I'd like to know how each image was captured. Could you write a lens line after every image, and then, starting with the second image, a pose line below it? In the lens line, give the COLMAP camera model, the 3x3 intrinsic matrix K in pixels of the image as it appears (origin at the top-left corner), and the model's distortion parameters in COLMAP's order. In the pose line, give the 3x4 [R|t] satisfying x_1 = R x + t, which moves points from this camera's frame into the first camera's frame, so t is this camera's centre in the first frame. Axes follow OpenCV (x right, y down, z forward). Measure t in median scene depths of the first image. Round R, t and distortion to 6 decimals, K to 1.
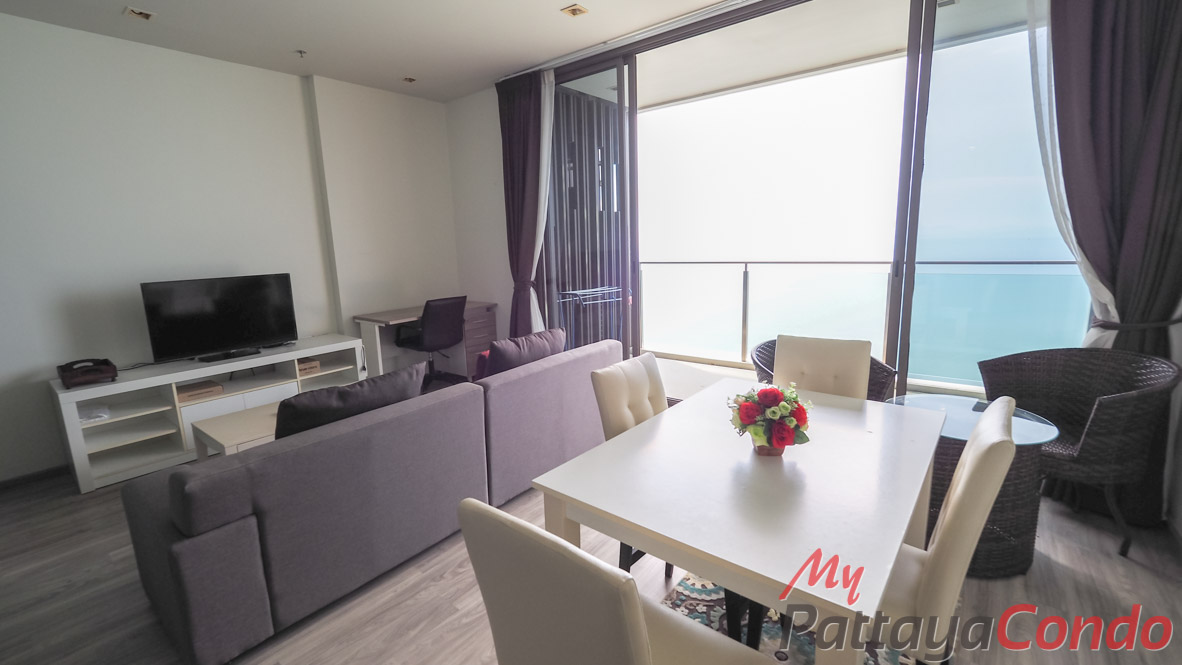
lens RADIAL K [[499.0, 0, 583.8], [0, 499.0, 328.5], [0, 0, 1]] dist [-0.000815, -0.000020]
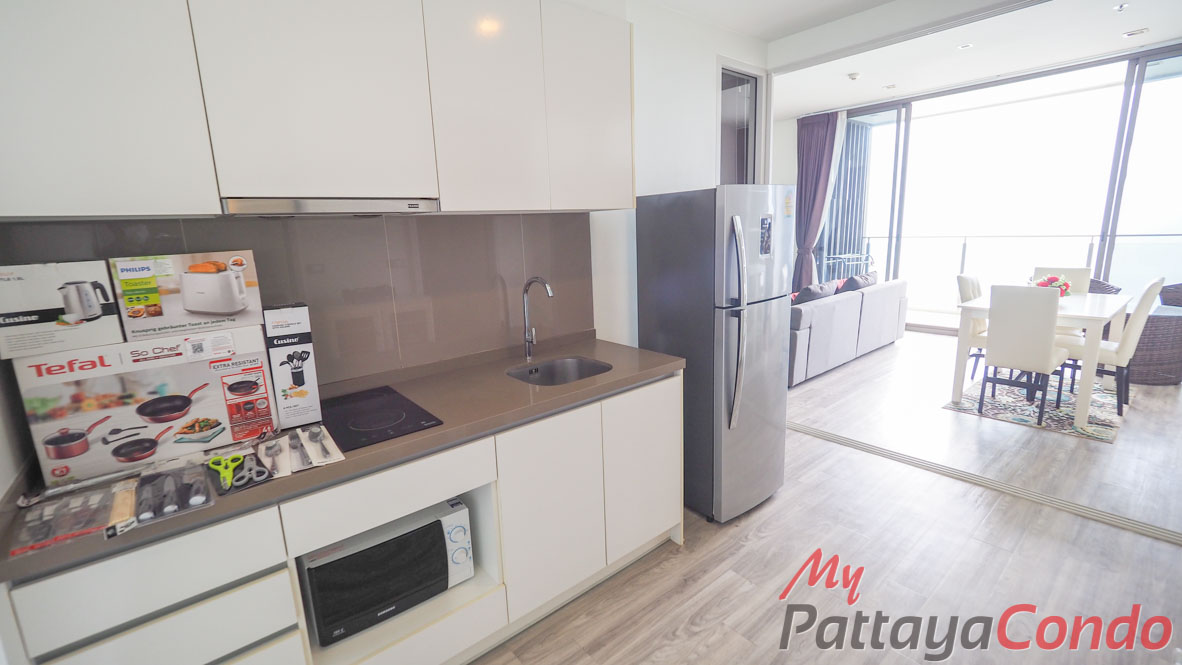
lens RADIAL K [[509.1, 0, 582.5], [0, 509.1, 328.0], [0, 0, 1]] dist [0.000347, 0.000294]
pose [[0.977601, 0.036016, -0.207365, -0.540635], [-0.029576, 0.998982, 0.034071, 0.135281], [0.208381, -0.027174, 0.977670, -0.783469]]
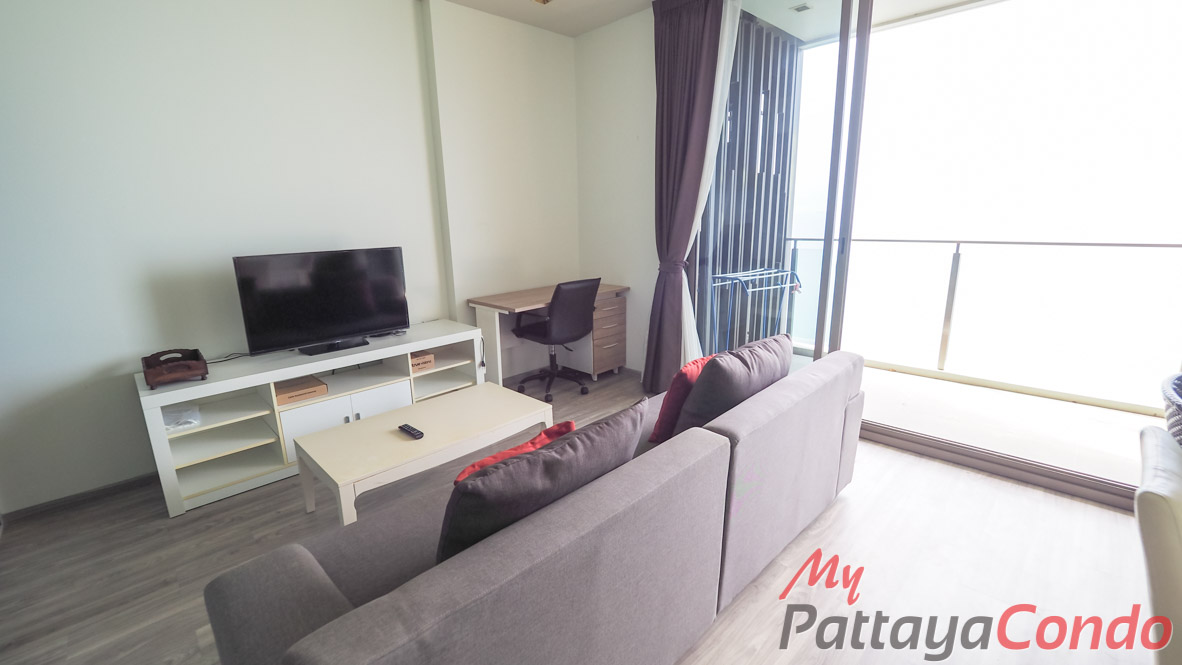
lens RADIAL K [[500.4, 0, 586.6], [0, 500.4, 332.8], [0, 0, 1]] dist [0.021027, -0.015929]
pose [[0.992087, 0.037857, -0.119706, -0.189024], [-0.030879, 0.997743, 0.059624, -0.029361], [0.121693, -0.055455, 0.991017, 0.219039]]
